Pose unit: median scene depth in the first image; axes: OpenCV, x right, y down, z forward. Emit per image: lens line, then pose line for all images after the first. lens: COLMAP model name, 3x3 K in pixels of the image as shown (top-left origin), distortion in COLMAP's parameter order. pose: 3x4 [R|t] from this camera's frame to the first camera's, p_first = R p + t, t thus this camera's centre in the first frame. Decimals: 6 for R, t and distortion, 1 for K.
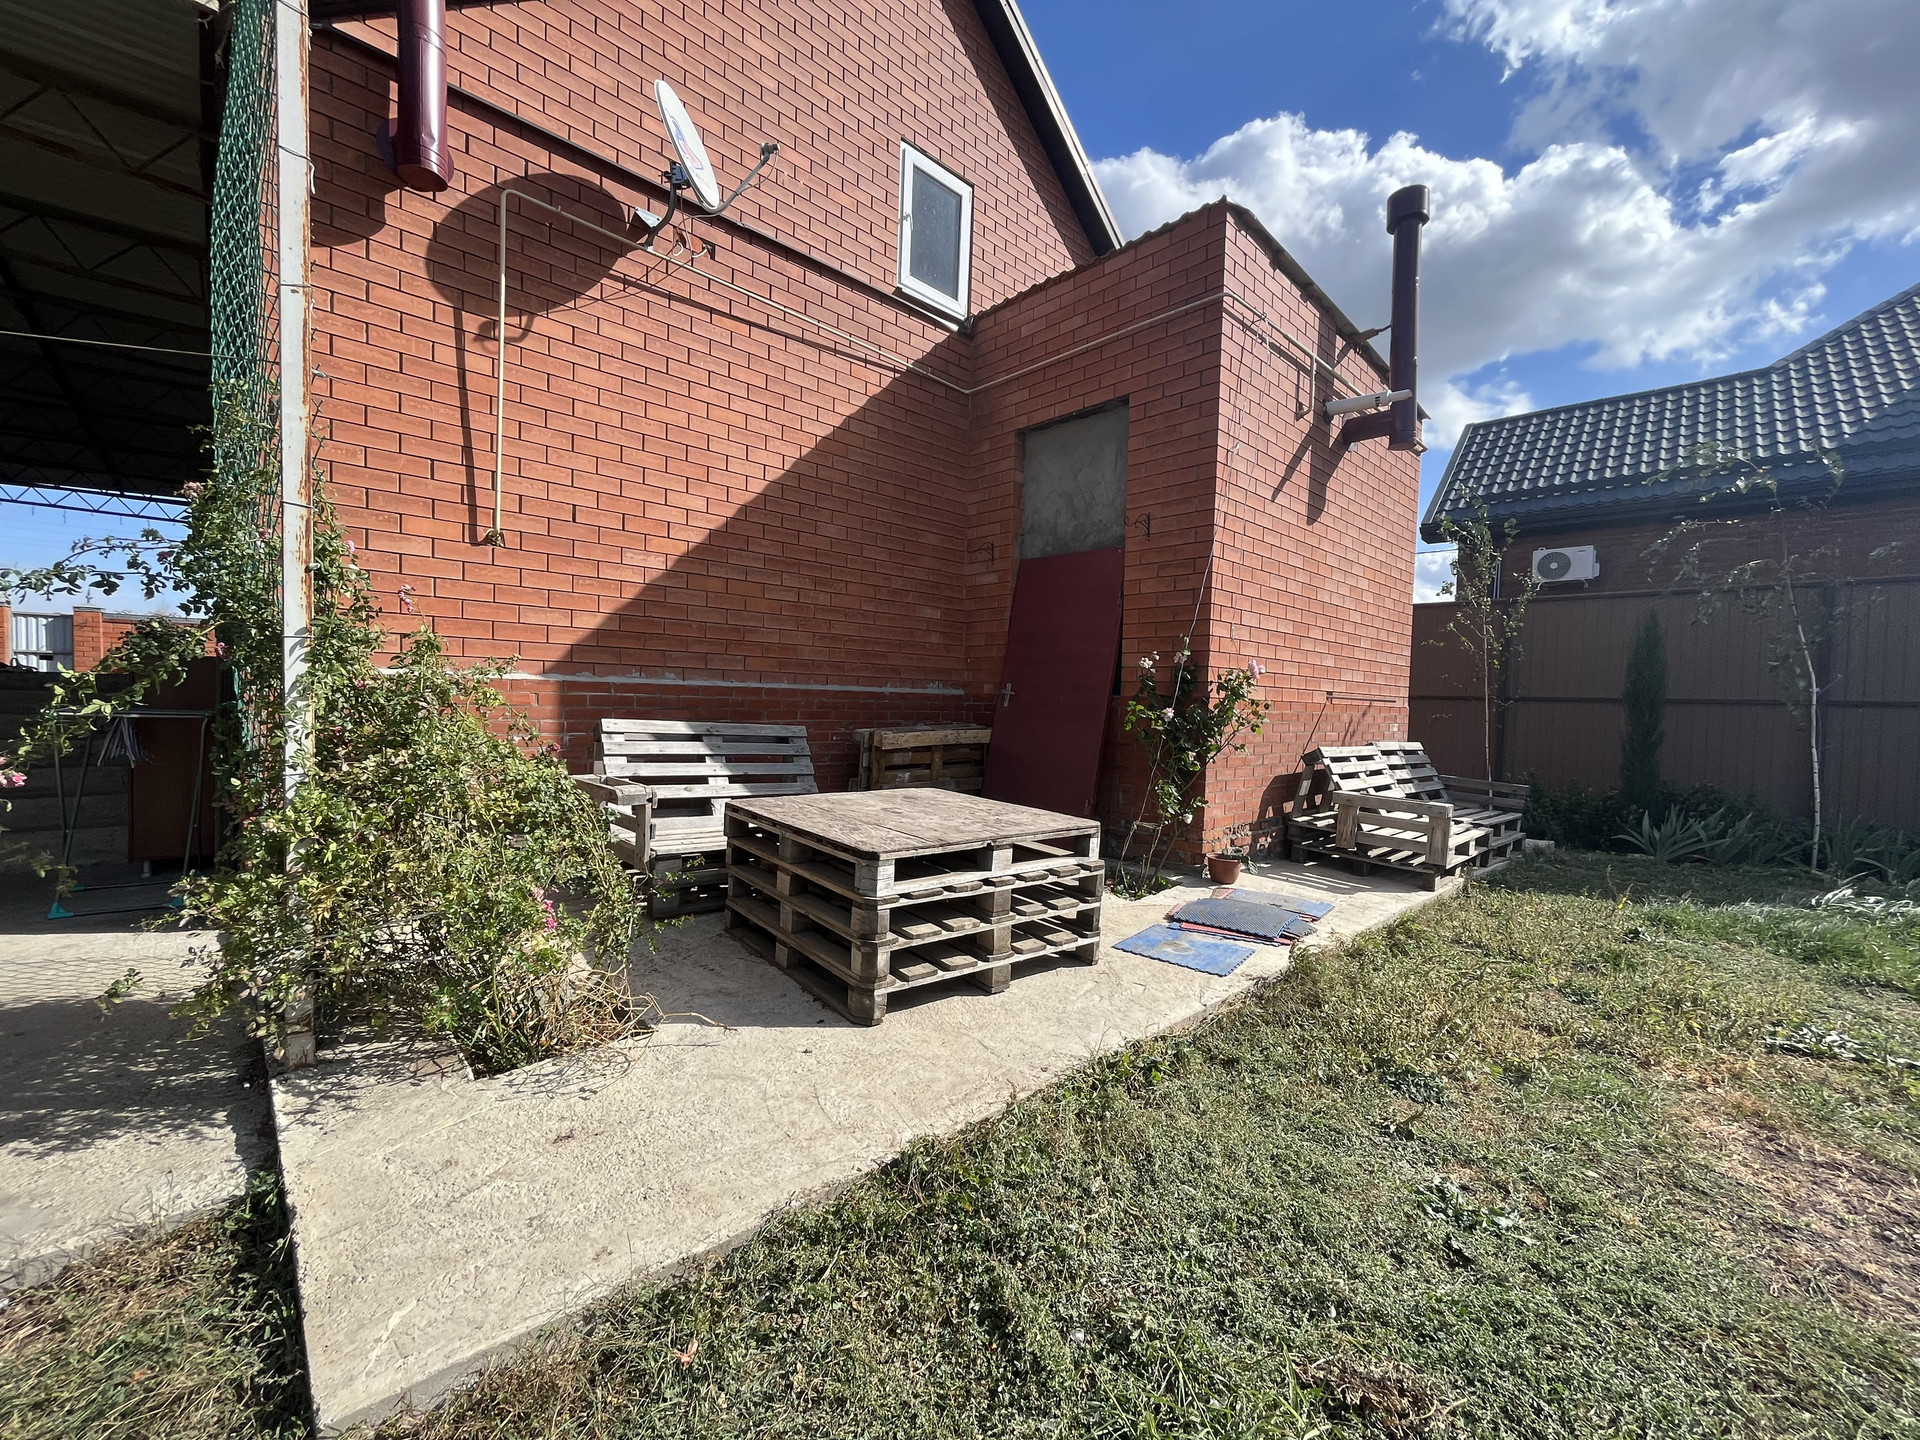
lens RADIAL K [[779.1, 0, 961.1], [0, 779.1, 728.9], [0, 0, 1]] dist [-0.002754, -0.000212]
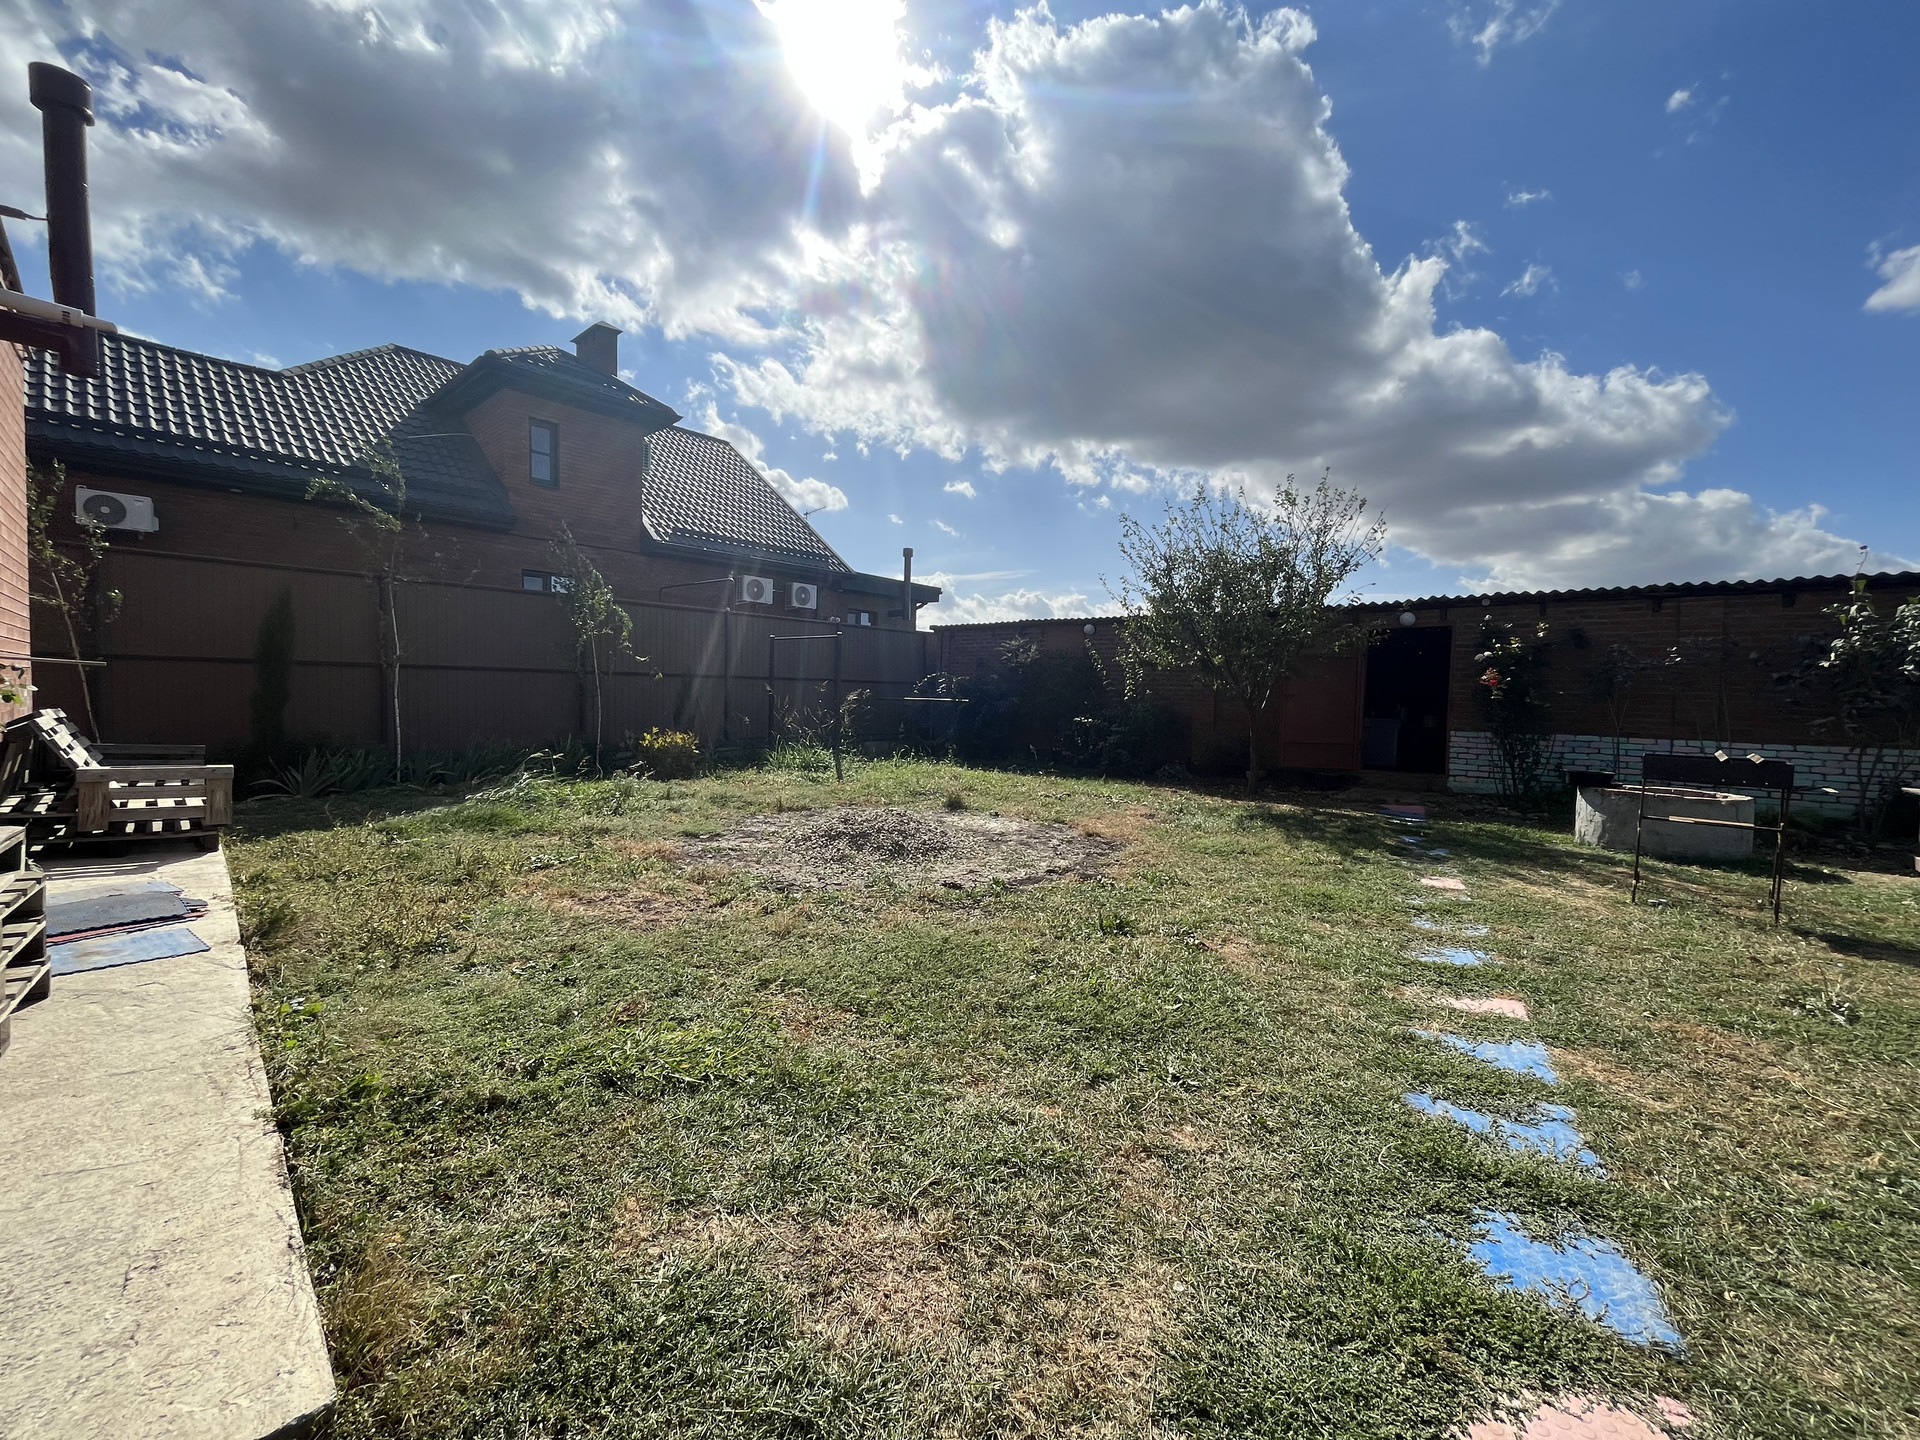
lens RADIAL K [[779.1, 0, 961.1], [0, 779.1, 728.9], [0, 0, 1]] dist [-0.002754, -0.000212]
pose [[-0.023202, -0.077697, 0.996707, -0.646176], [0.017136, 0.996798, 0.078103, -0.023718], [-0.999584, 0.018892, -0.021796, 0.057605]]
